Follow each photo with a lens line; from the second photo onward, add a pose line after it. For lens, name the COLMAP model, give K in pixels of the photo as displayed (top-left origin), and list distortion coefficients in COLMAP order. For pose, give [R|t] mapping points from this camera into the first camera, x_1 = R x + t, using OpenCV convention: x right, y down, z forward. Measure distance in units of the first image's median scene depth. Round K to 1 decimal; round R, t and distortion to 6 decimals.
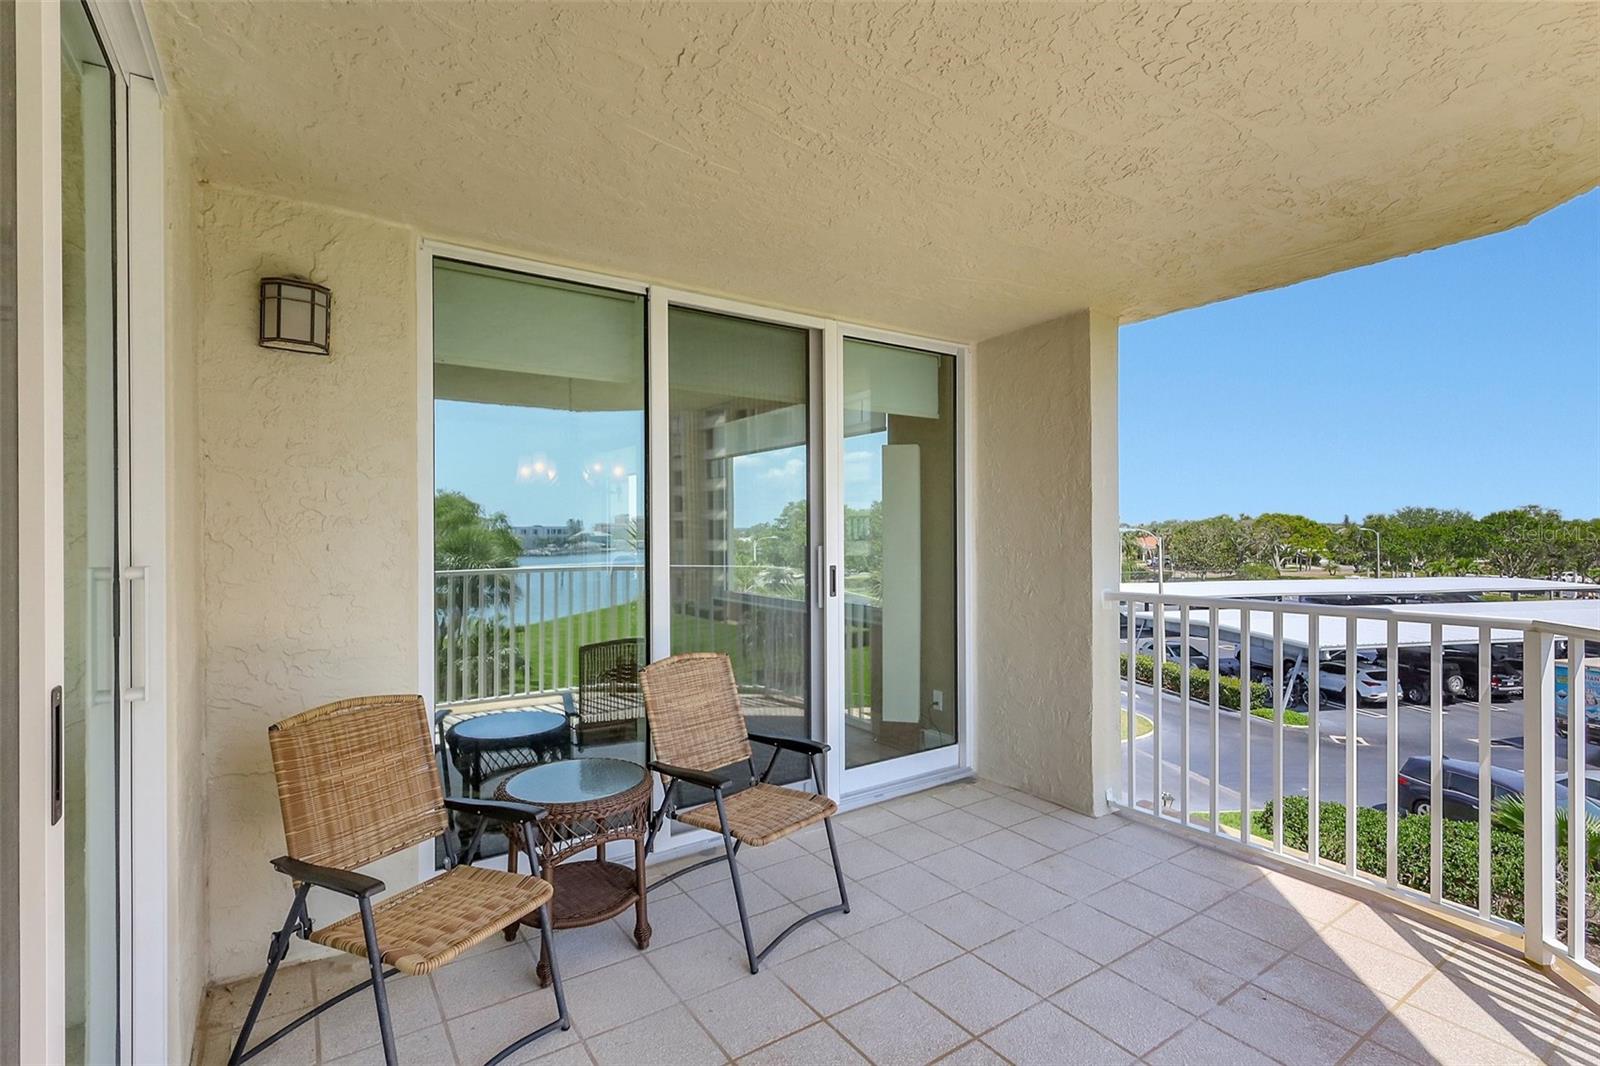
lens RADIAL K [[745.3, 0, 800.0], [0, 745.3, 533.0], [0, 0, 1]] dist [0.002585, 0.000420]
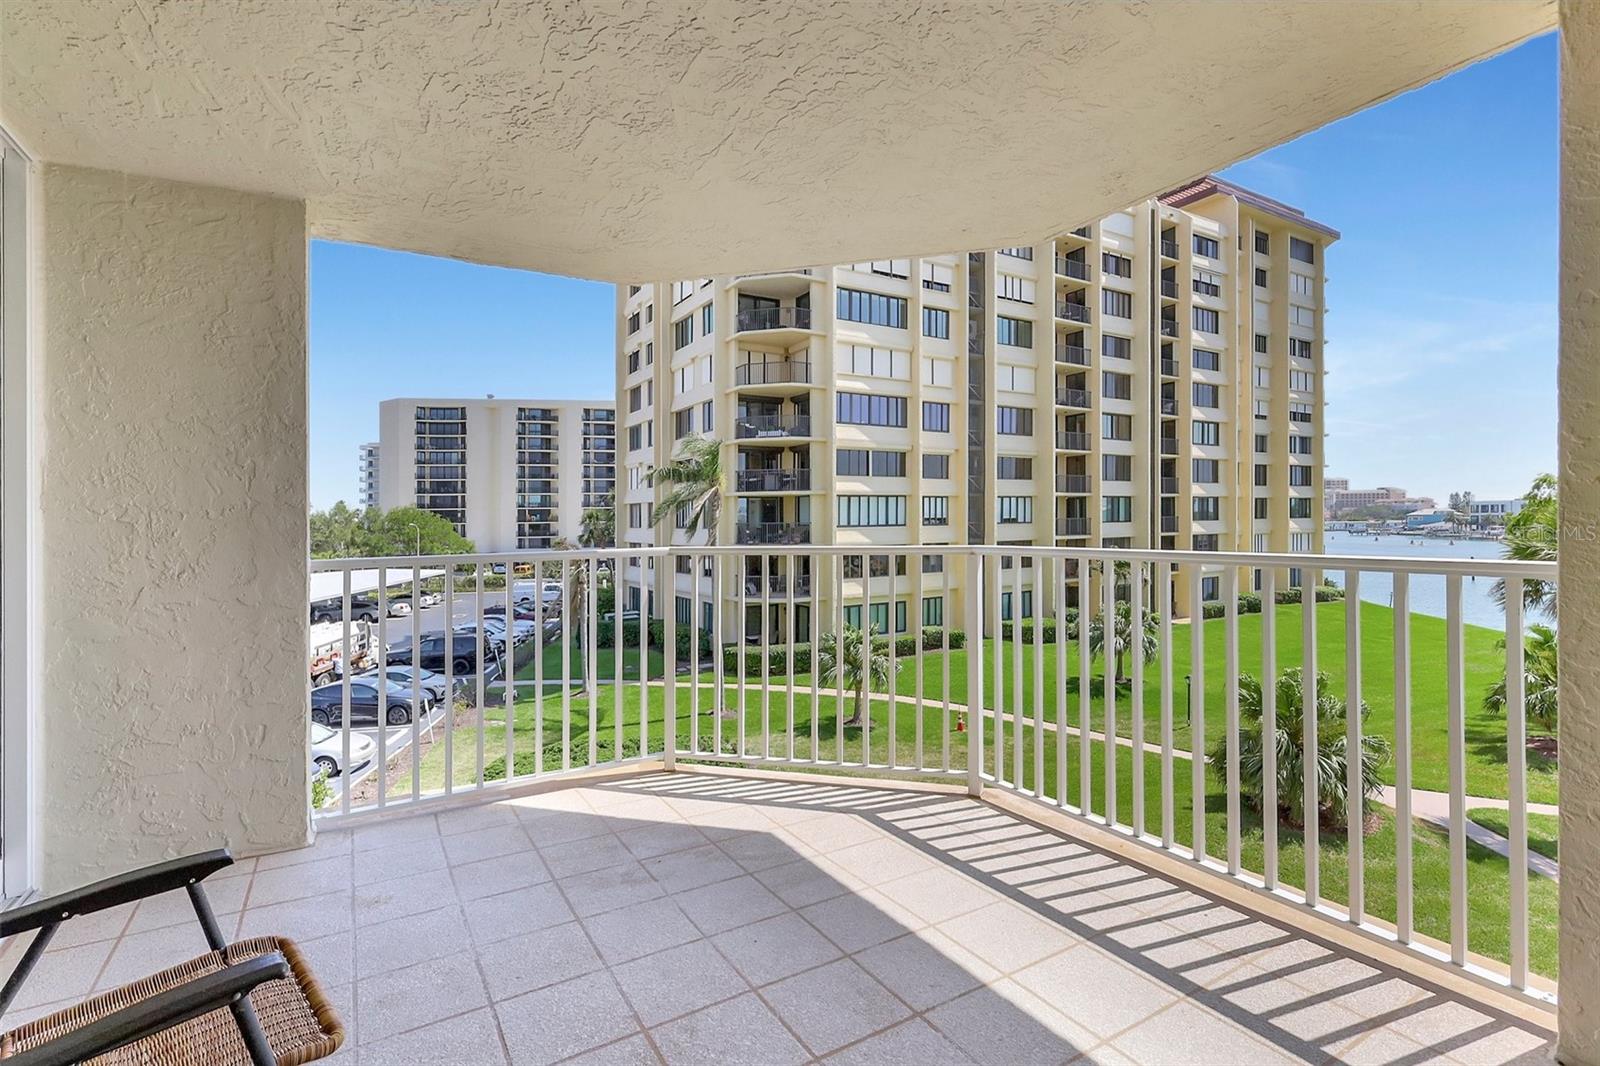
lens RADIAL K [[745.3, 0, 800.0], [0, 745.3, 533.0], [0, 0, 1]] dist [0.002585, 0.000420]
pose [[0.059201, -0.014678, 0.998138, -0.452841], [0.011430, 0.999836, 0.014025, 0.053261], [-0.998181, 0.010579, 0.059359, 0.538187]]
